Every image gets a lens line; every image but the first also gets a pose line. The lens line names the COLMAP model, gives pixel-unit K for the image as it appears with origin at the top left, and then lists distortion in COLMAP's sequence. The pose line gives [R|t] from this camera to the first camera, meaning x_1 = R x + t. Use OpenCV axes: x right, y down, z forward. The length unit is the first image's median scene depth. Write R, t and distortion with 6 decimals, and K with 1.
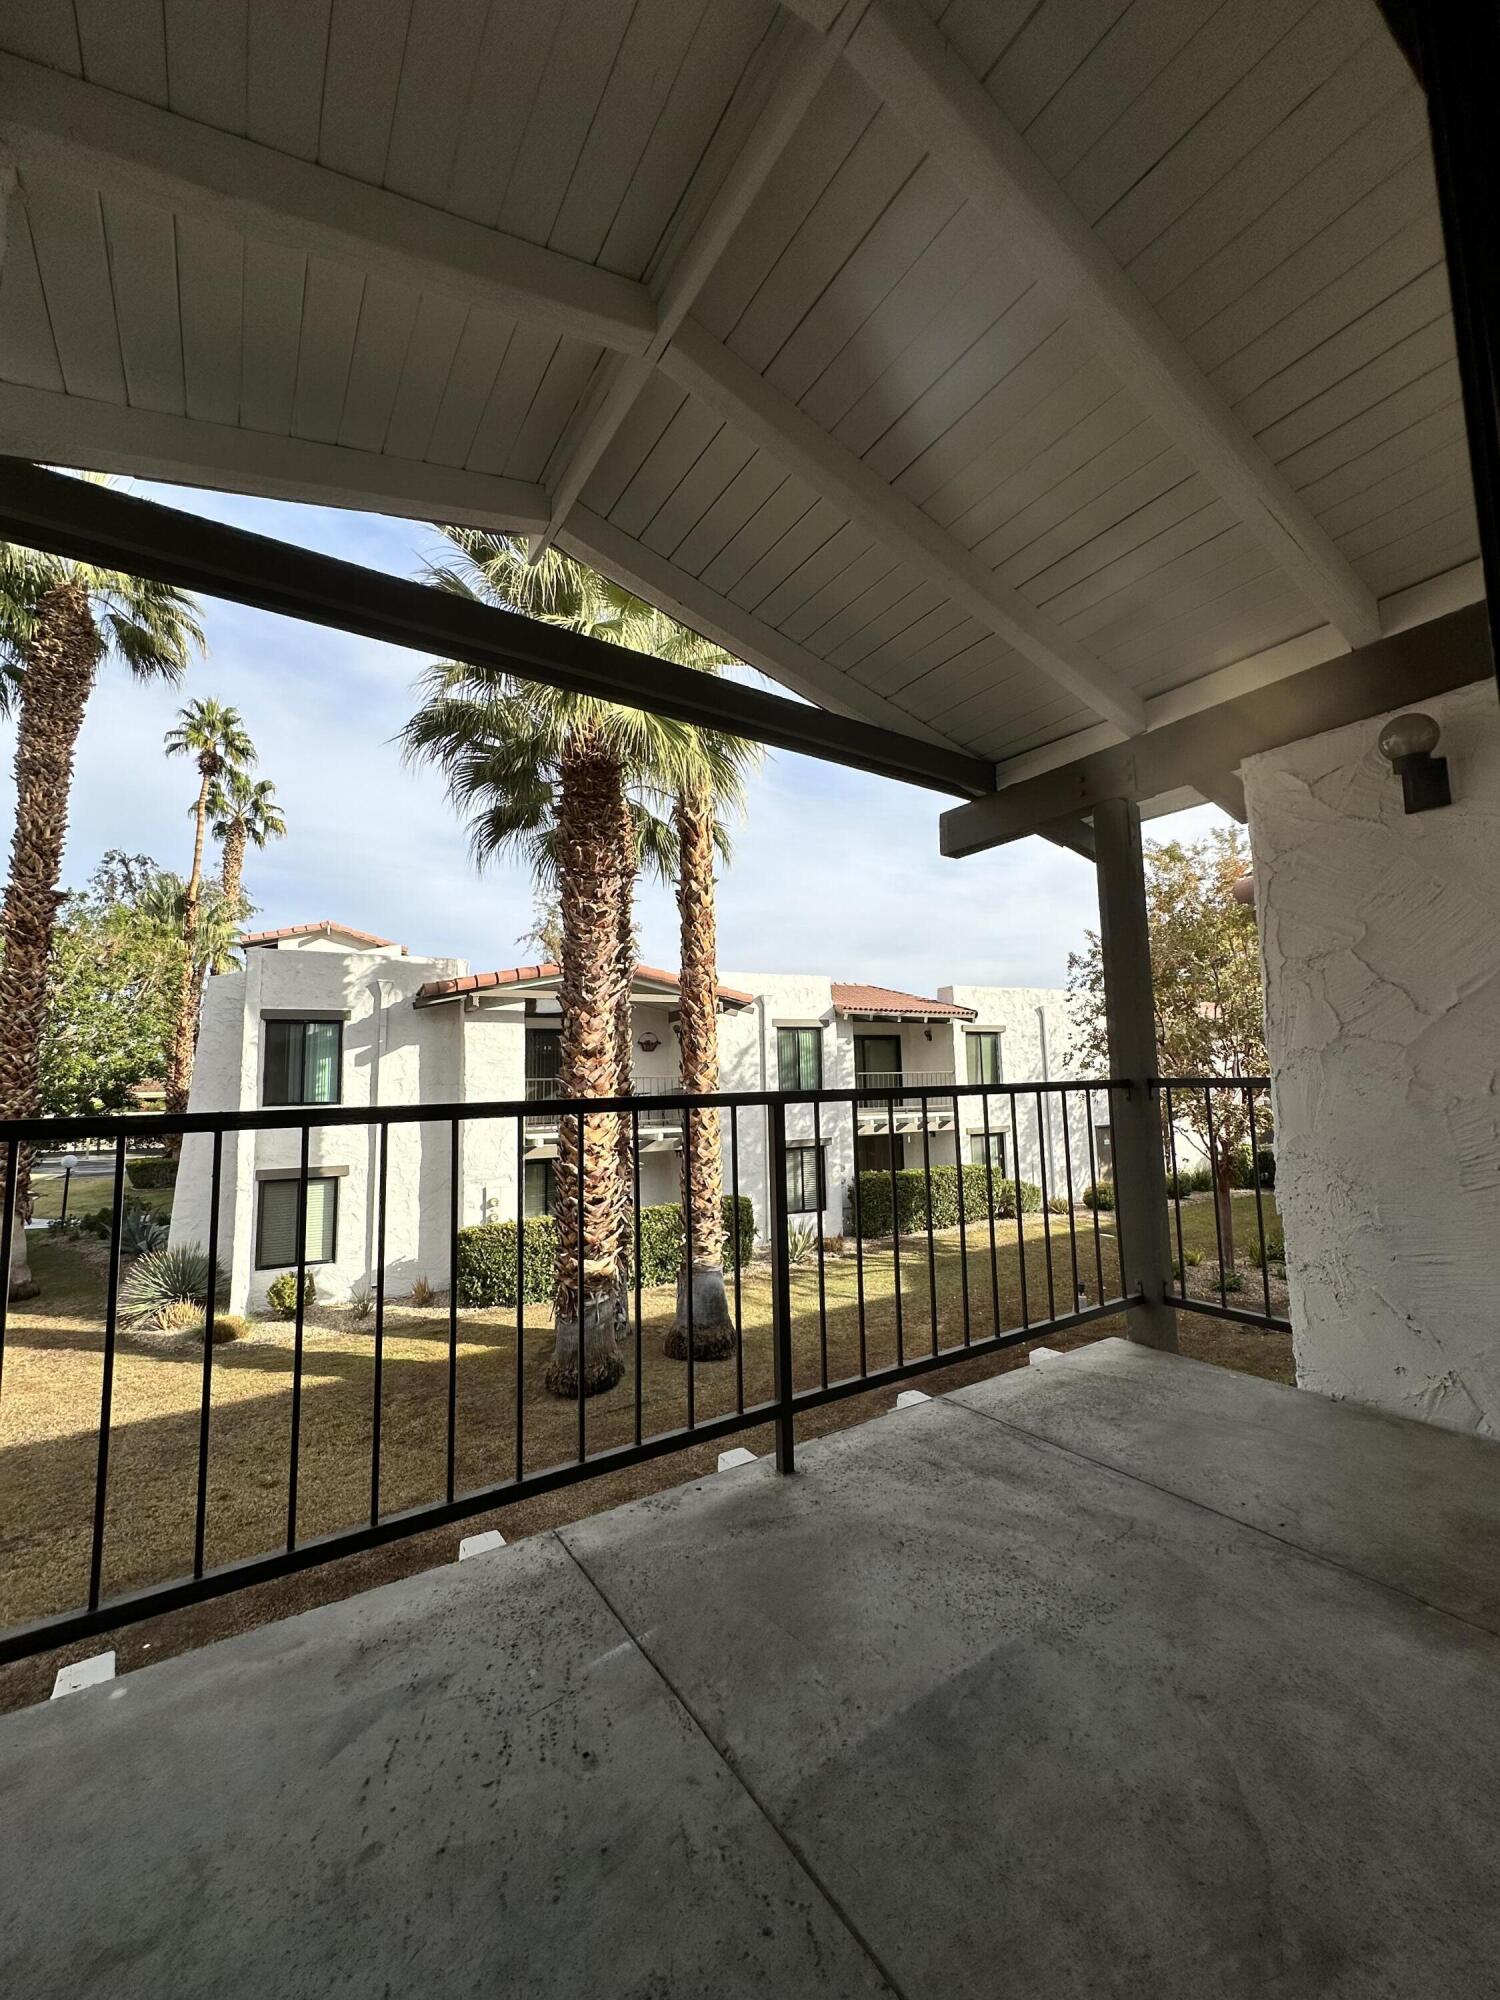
lens RADIAL K [[794.2, 0, 747.9], [0, 794.2, 999.0], [0, 0, 1]] dist [-0.000654, 0.000312]
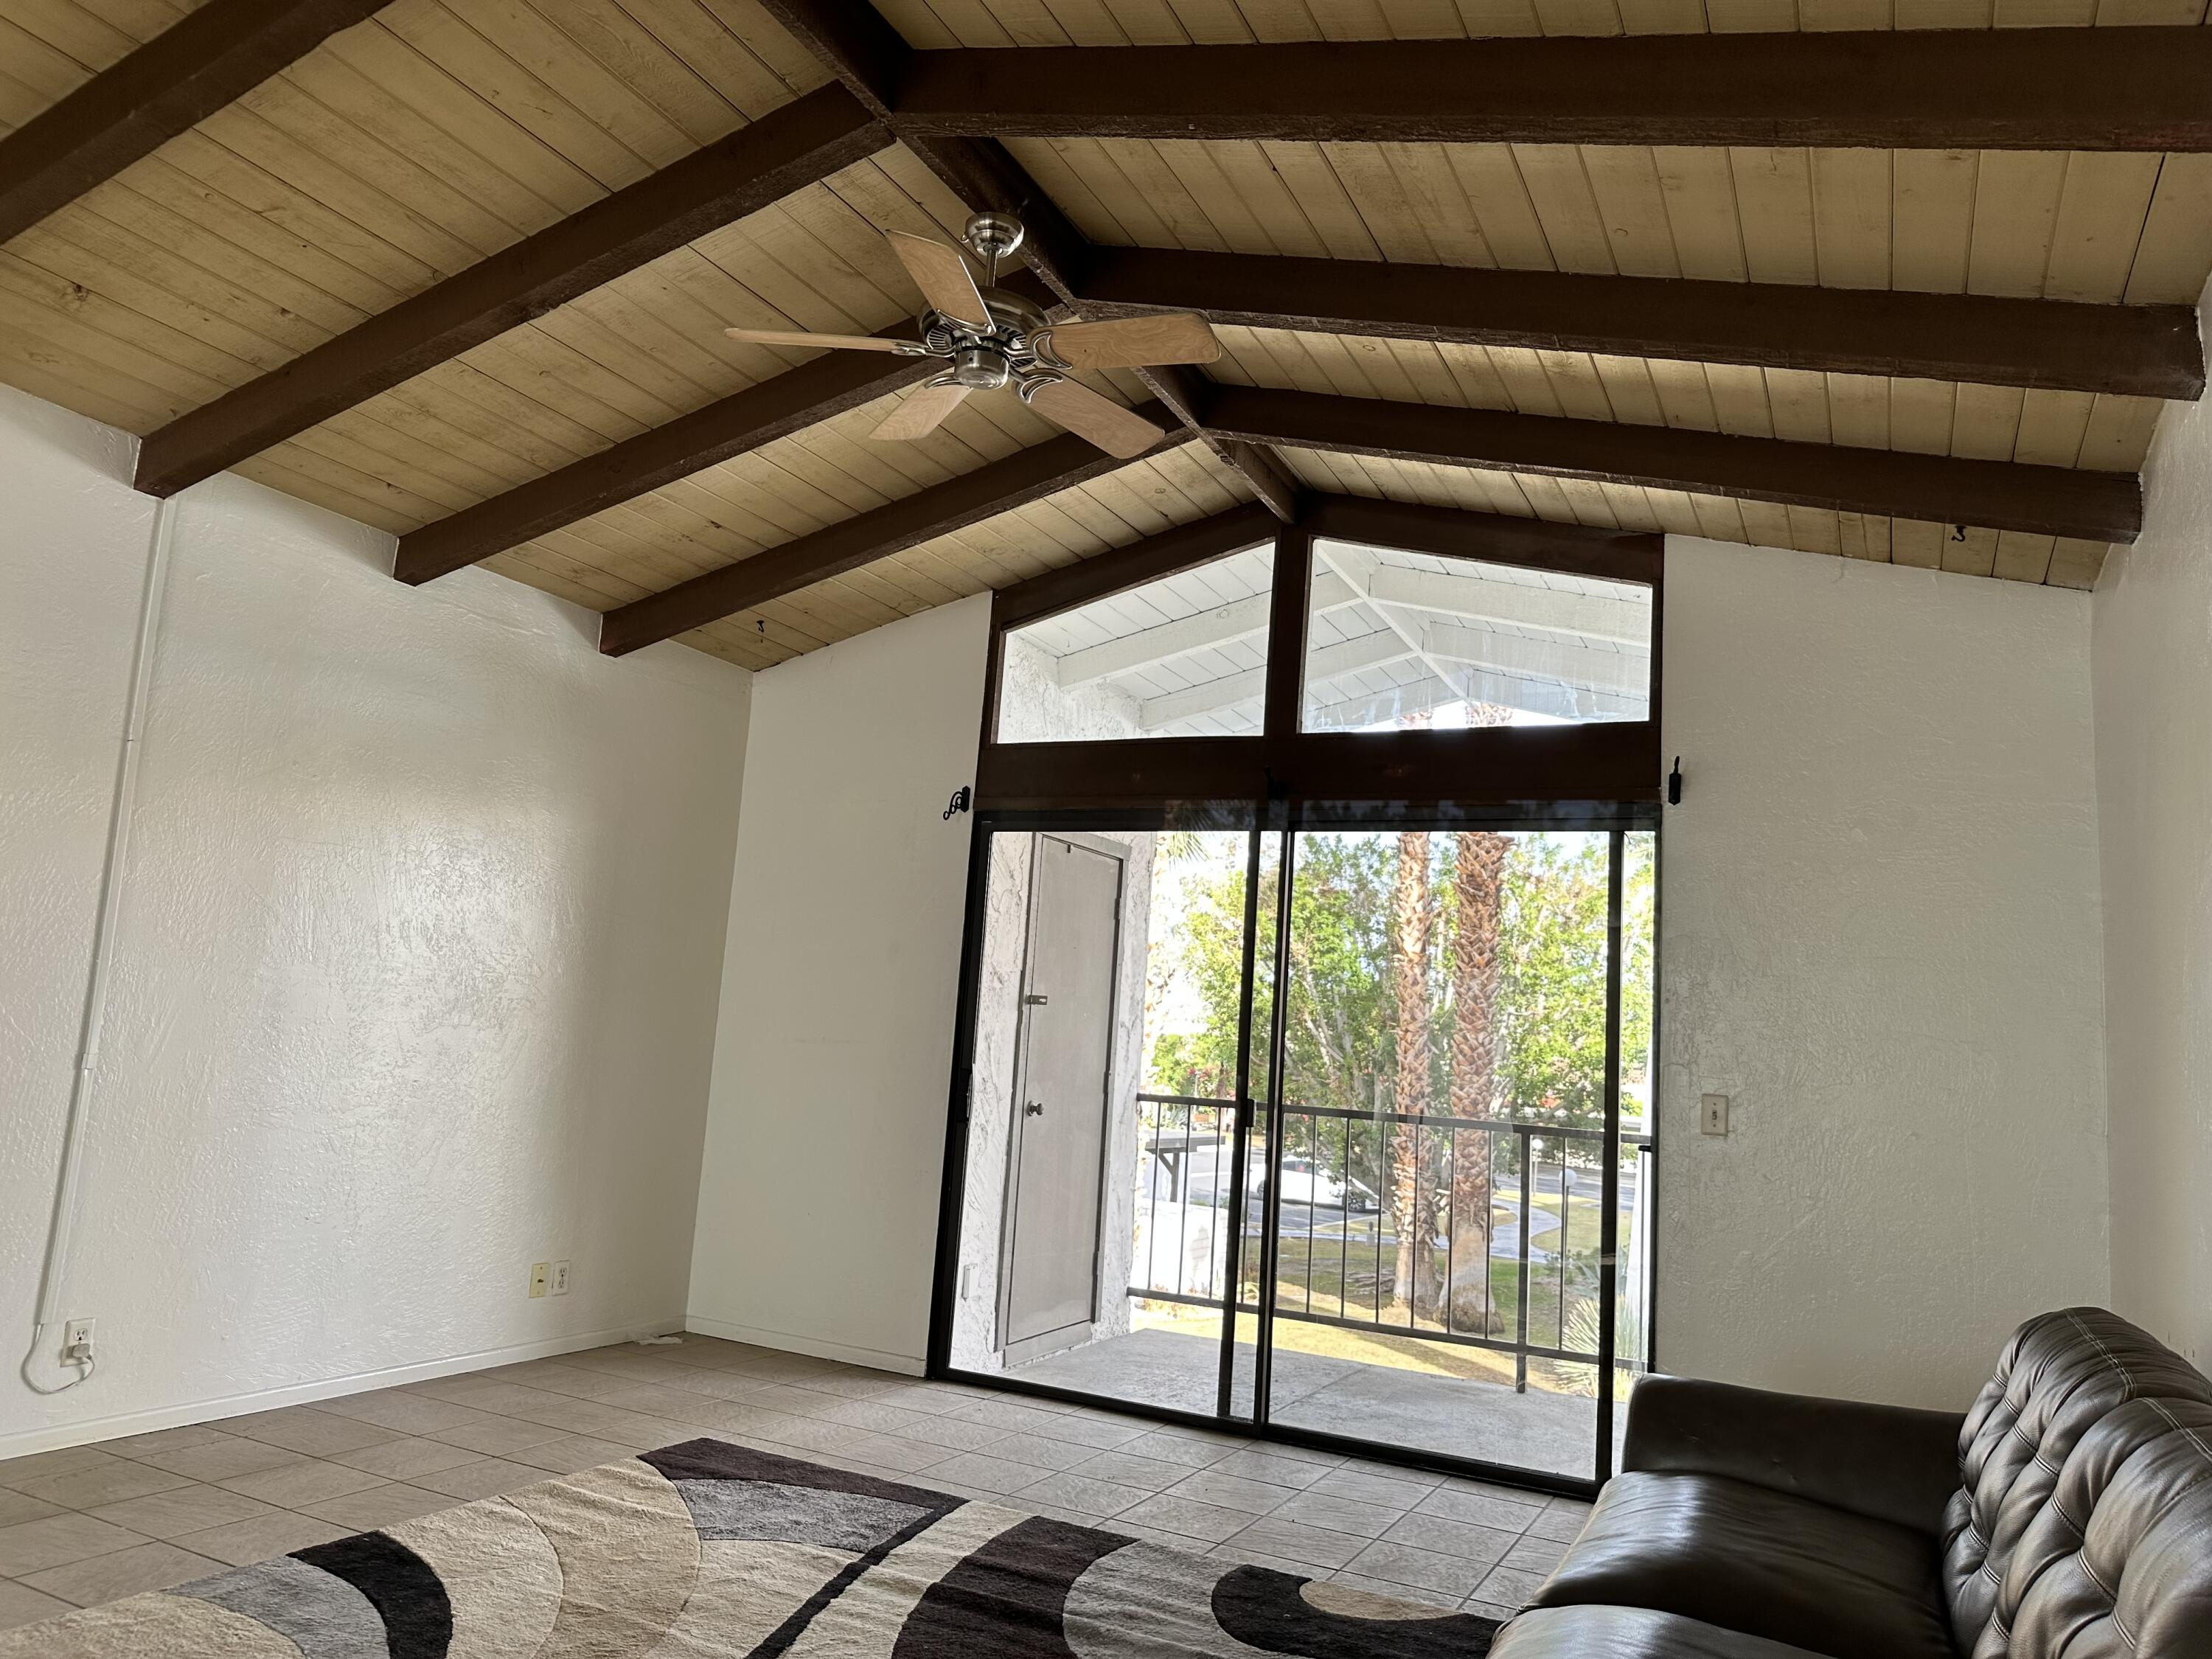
lens RADIAL K [[1538.1, 0, 1086.1], [0, 1538.1, 811.5], [0, 0, 1]] dist [0.070510, -0.087876]
pose [[0.482959, -0.078948, -0.872077, 0.333563], [0.013664, 0.996486, -0.082643, -0.034952], [0.875536, 0.027998, 0.482340, -0.159938]]
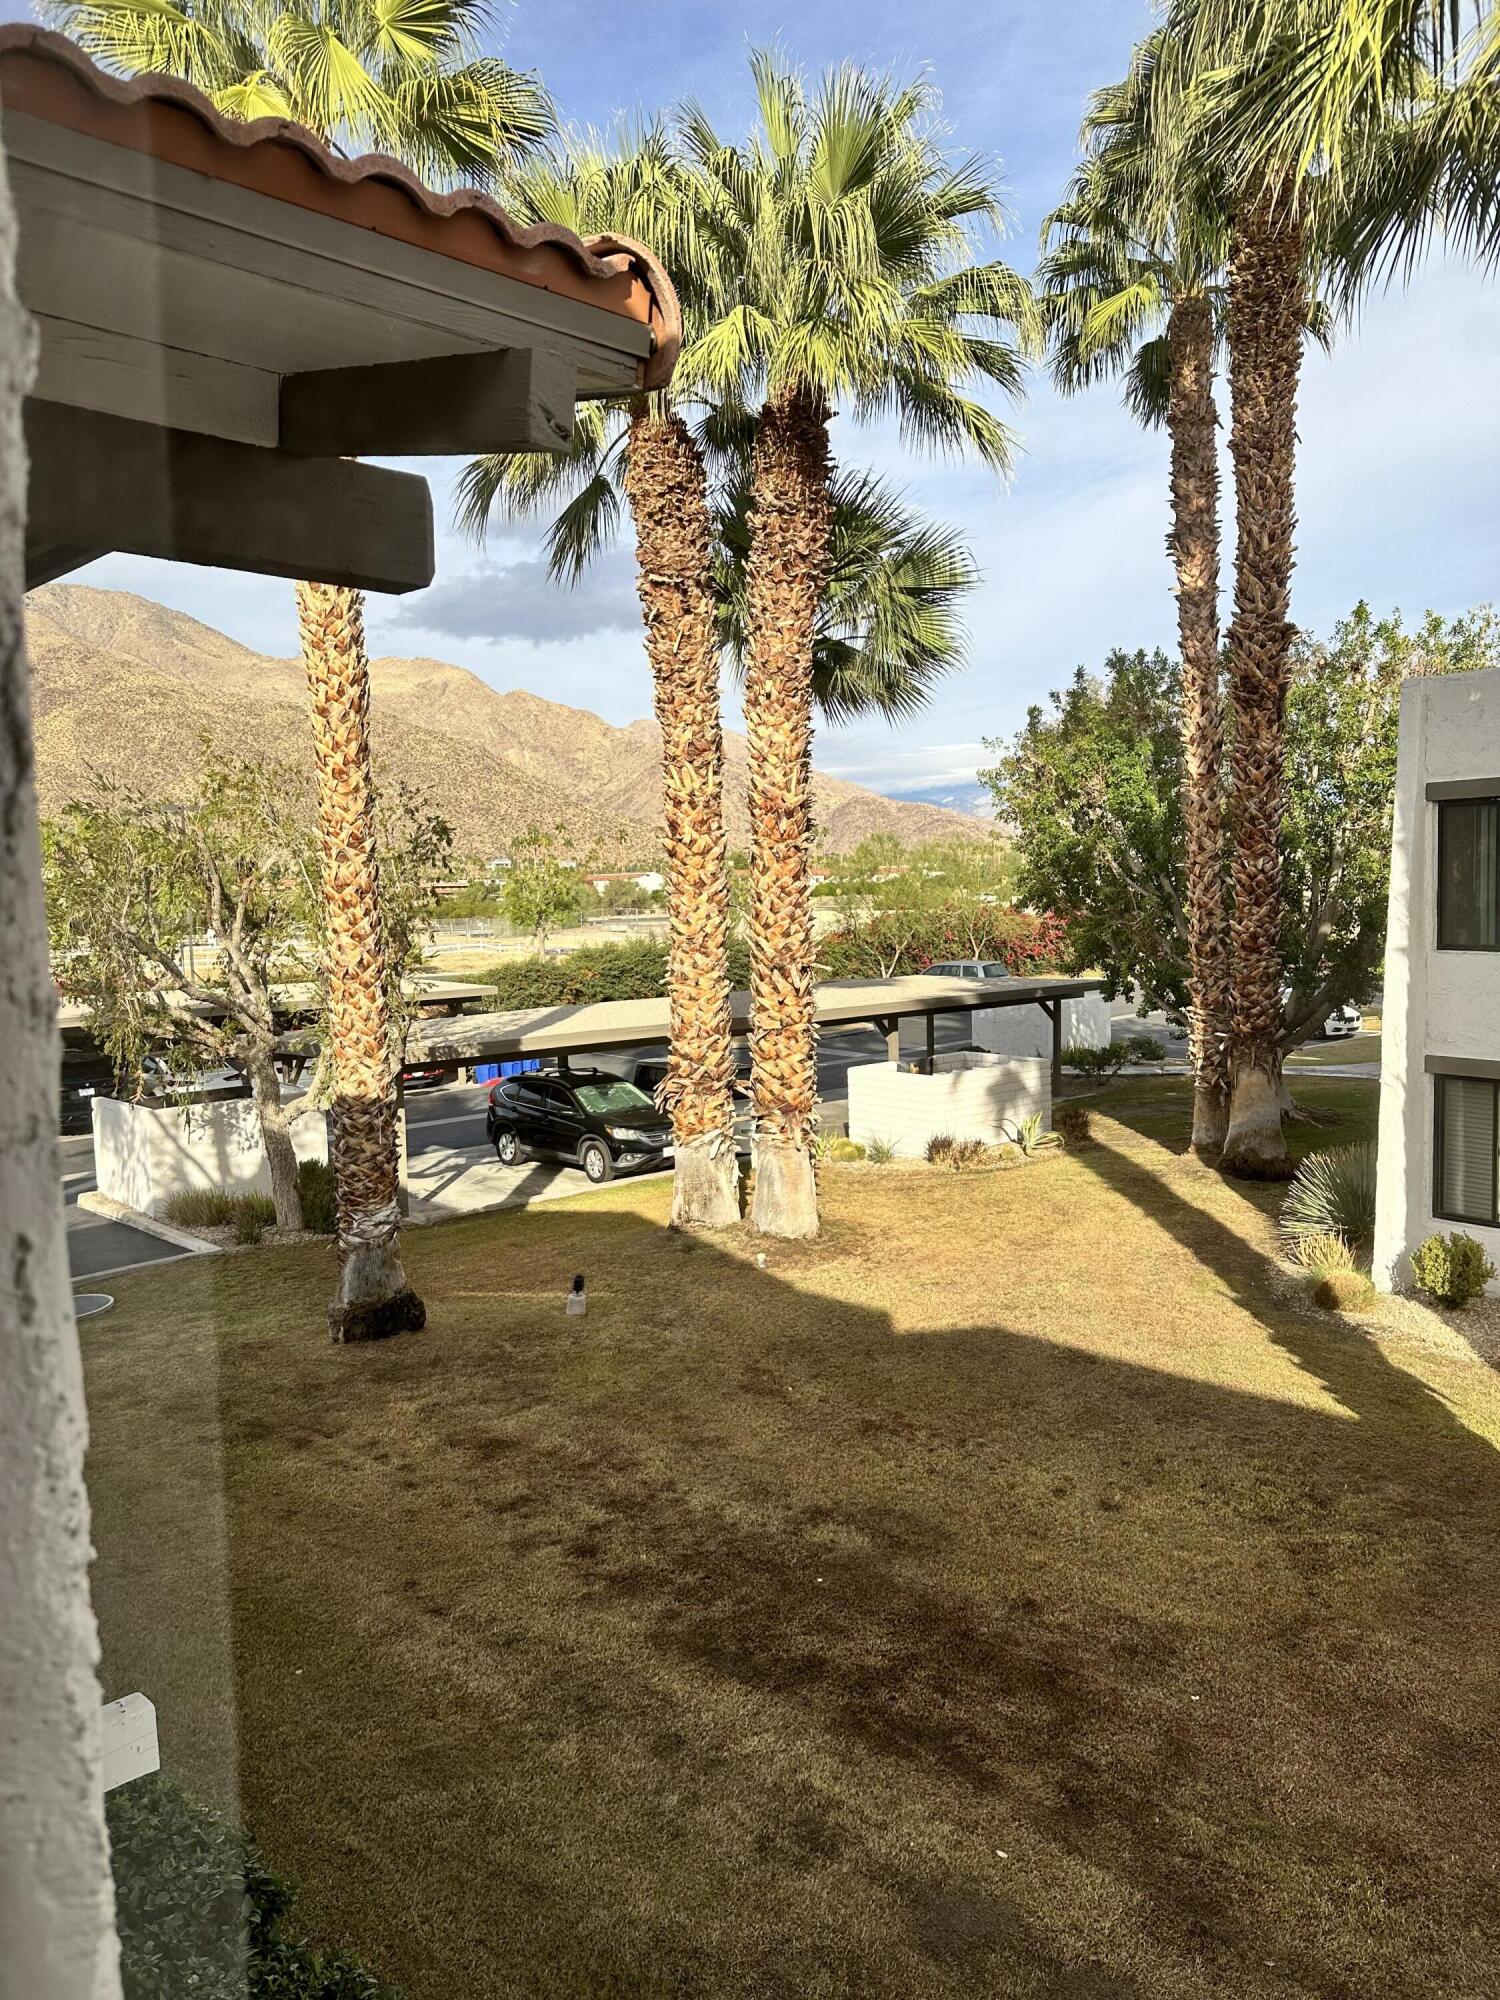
lens RADIAL K [[1390.7, 0, 773.4], [0, 1390.7, 998.4], [0, 0, 1]] dist [0.070510, -0.087876]
pose [[0.201537, 0.091131, -0.975232, 0.286463], [0.121240, 0.985684, 0.117163, -0.010556], [0.971948, -0.141850, 0.187603, 0.294476]]
